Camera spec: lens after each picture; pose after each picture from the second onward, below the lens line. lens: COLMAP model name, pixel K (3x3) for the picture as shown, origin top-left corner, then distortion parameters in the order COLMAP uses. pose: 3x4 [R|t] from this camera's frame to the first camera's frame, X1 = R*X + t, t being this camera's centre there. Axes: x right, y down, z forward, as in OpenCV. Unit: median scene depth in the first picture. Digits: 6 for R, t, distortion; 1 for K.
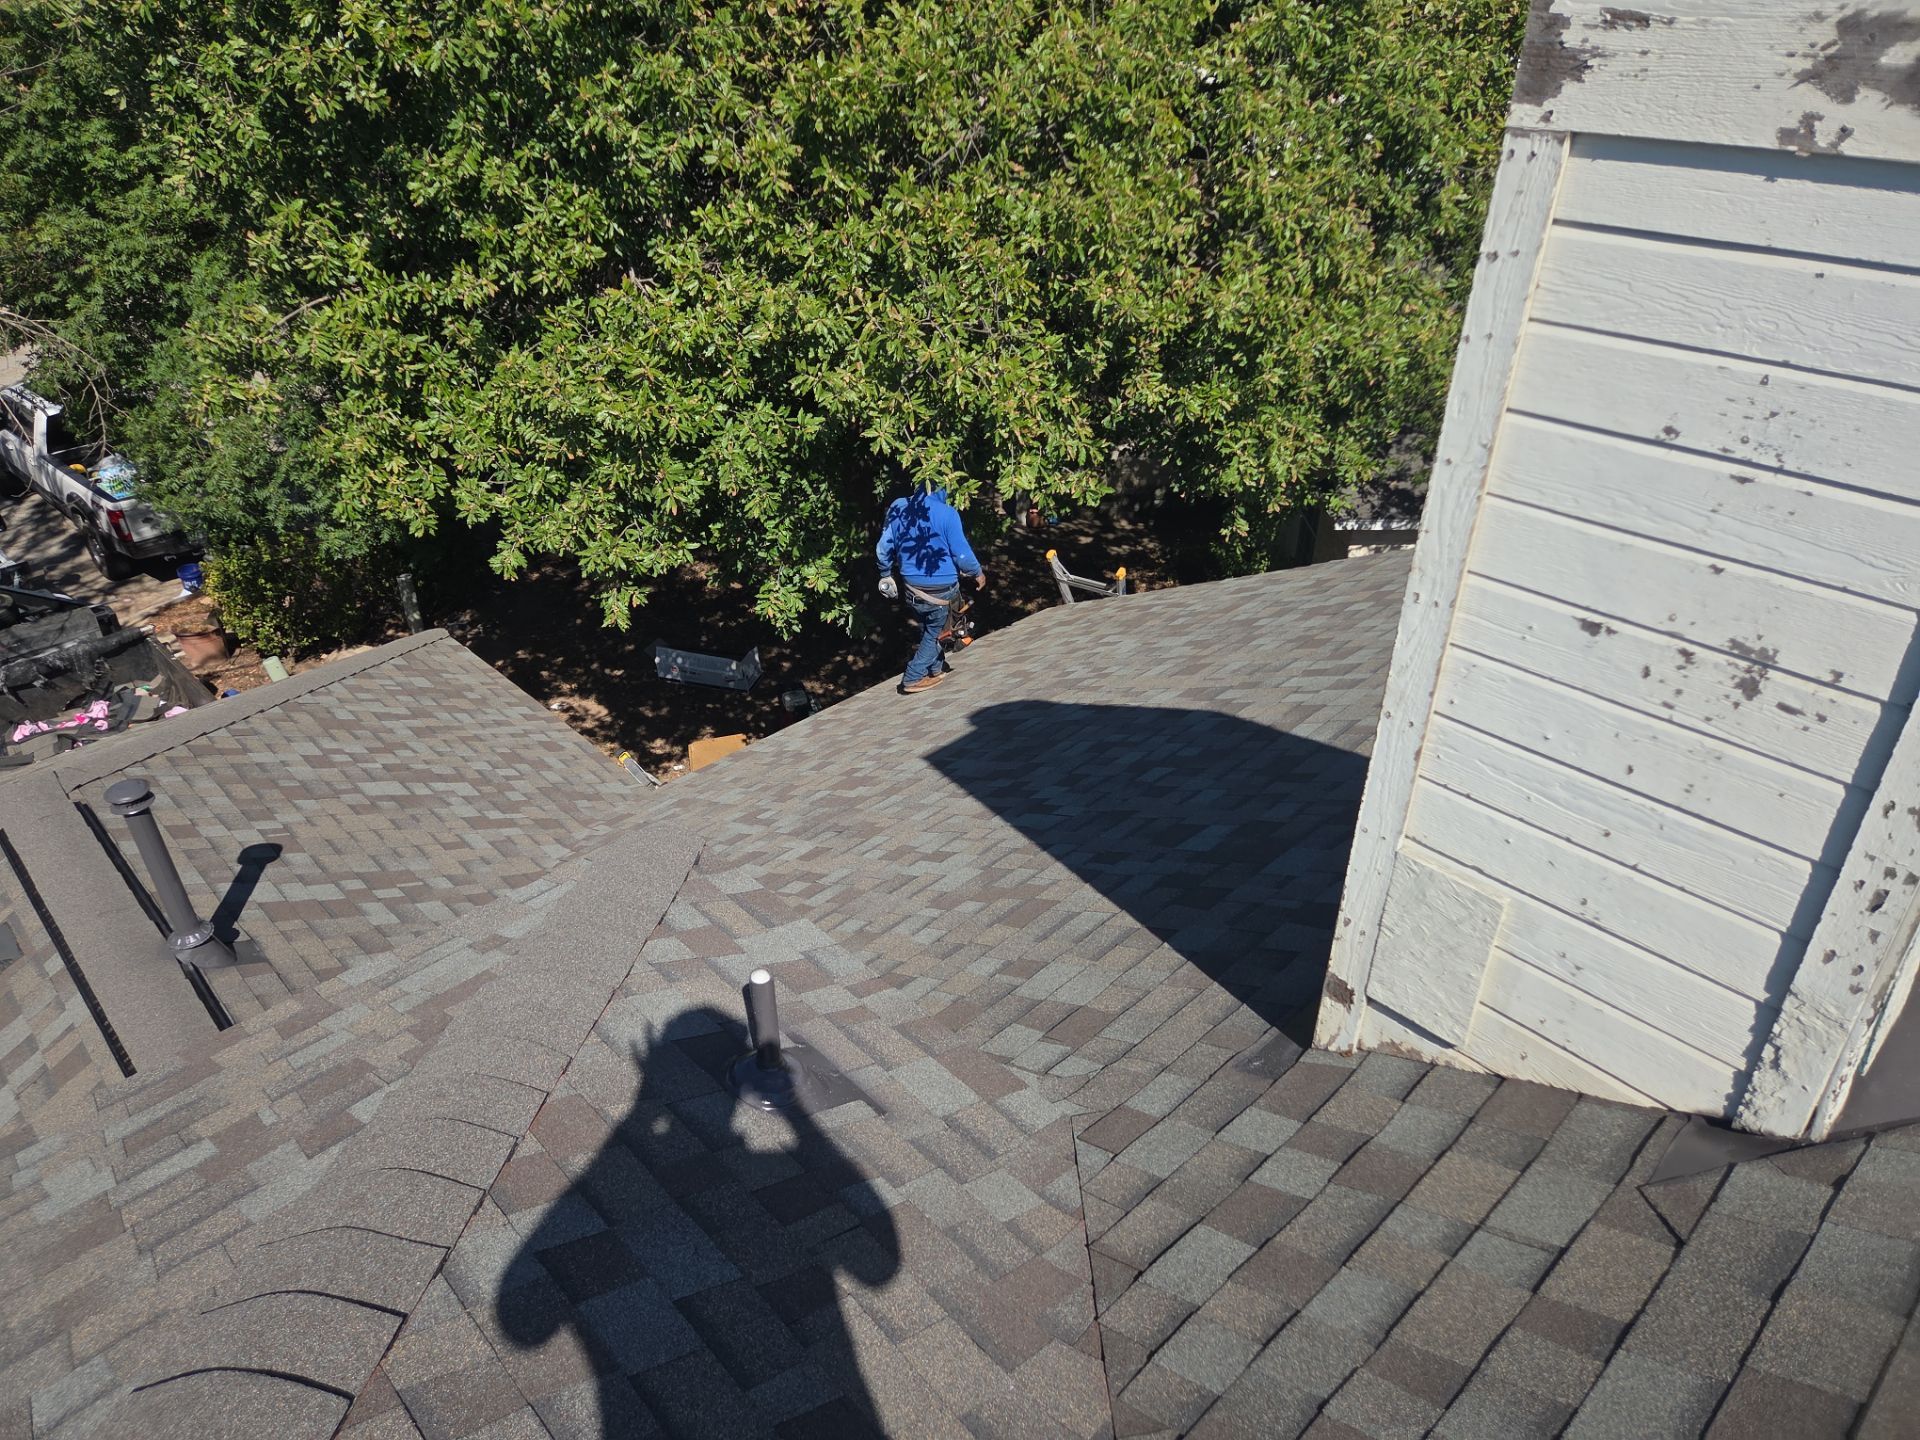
lens RADIAL K [[1272.2, 0, 936.7], [0, 1272.2, 708.1], [0, 0, 1]] dist [0.073660, -0.062098]
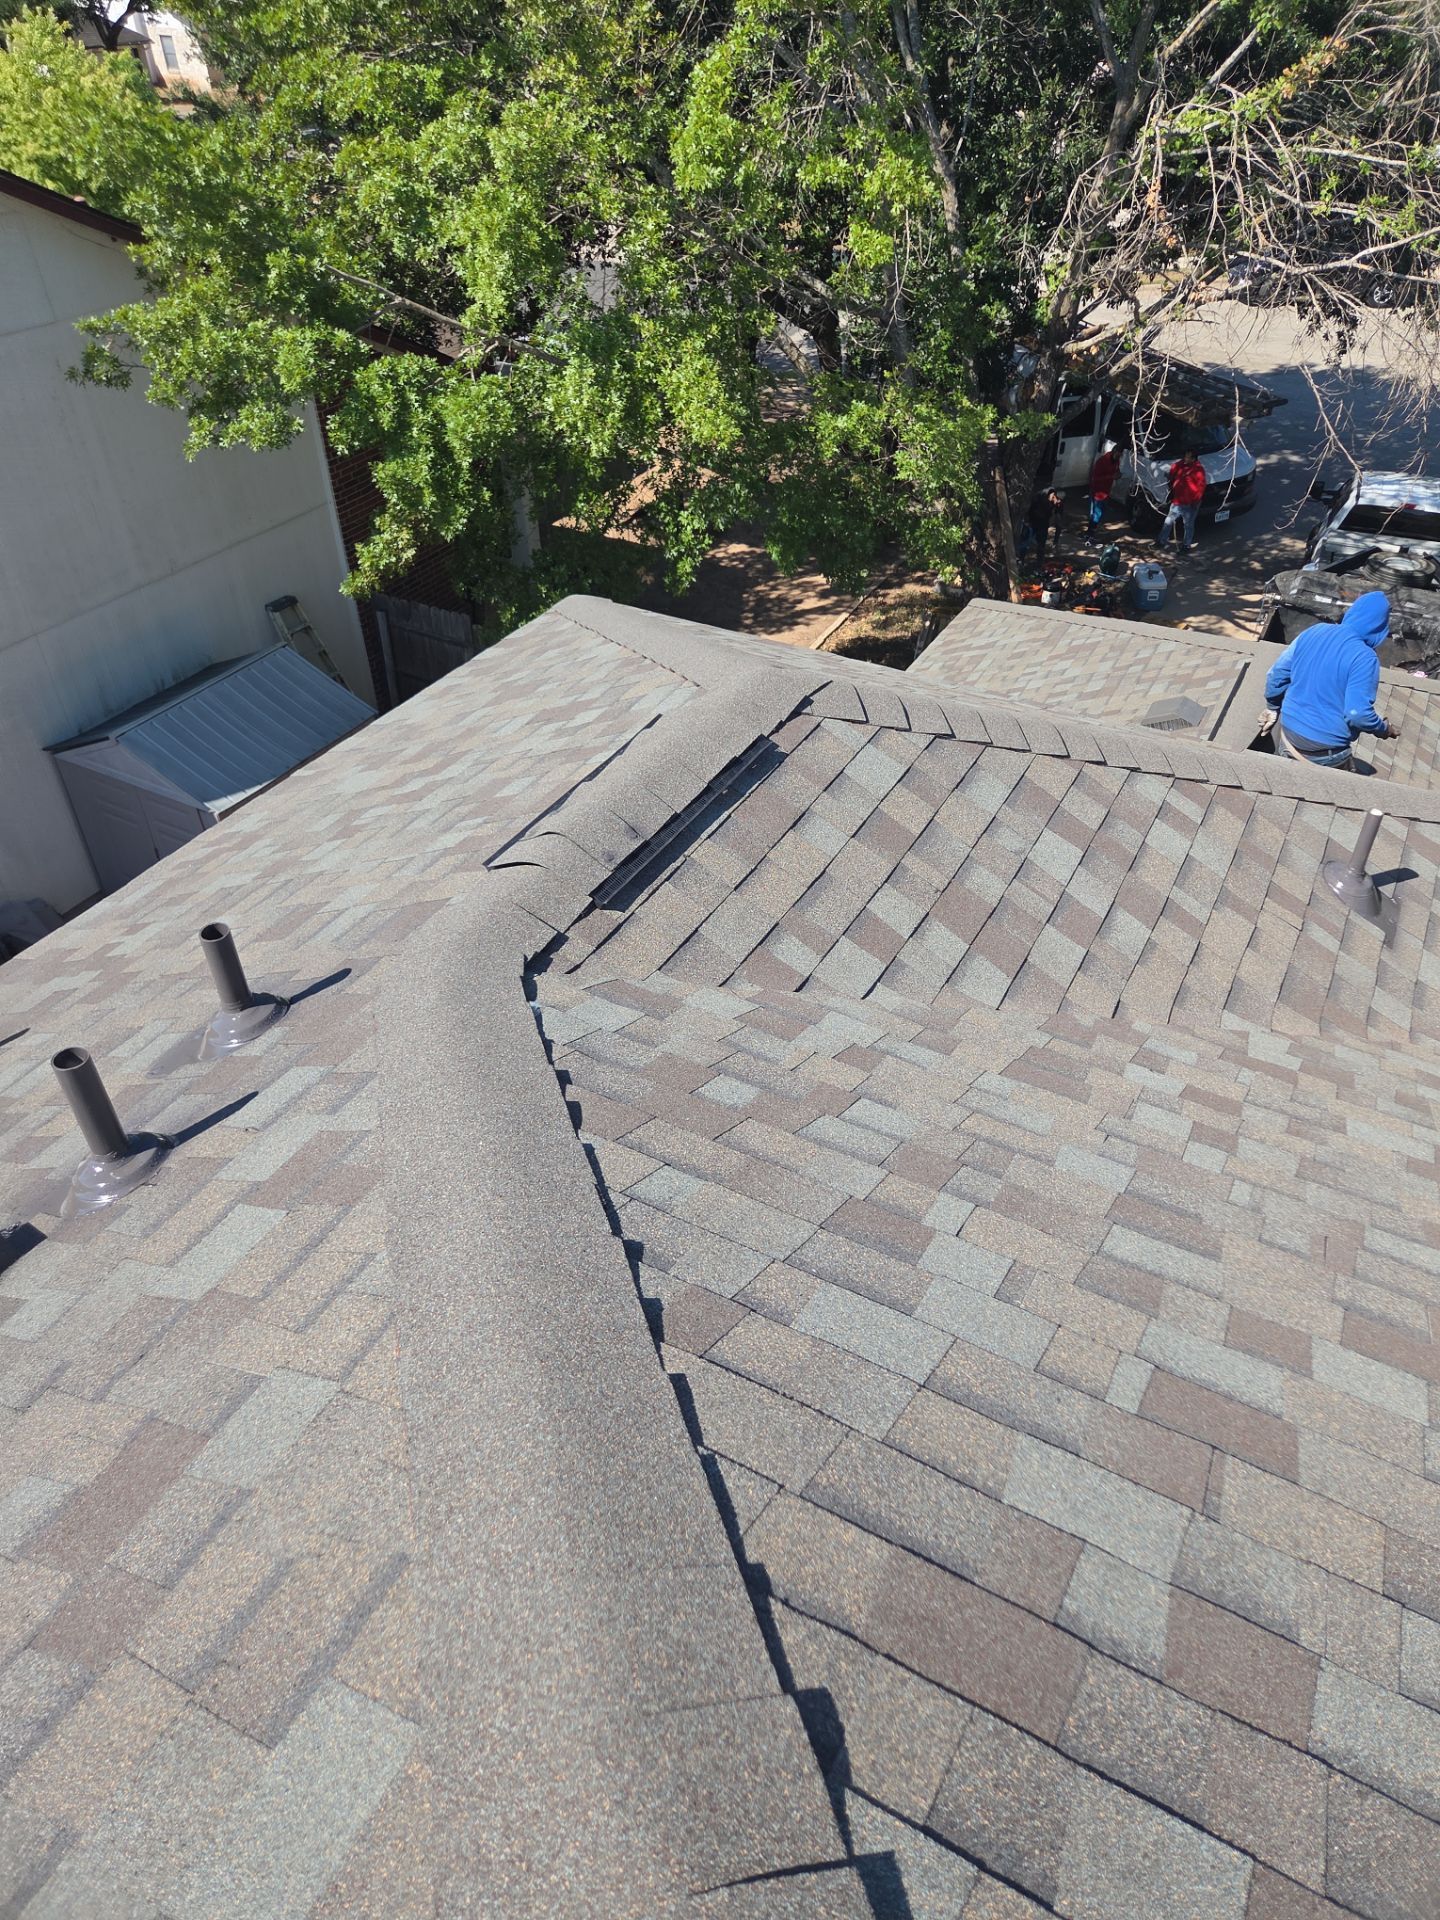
lens RADIAL K [[1286.1, 0, 746.0], [0, 1286.1, 946.2], [0, 0, 1]] dist [0.080361, -0.061719]
pose [[0.328677, 0.599060, -0.730136, 0.193590], [-0.501548, 0.765780, 0.402530, 0.014974], [0.800263, 0.233896, 0.552152, -0.114010]]
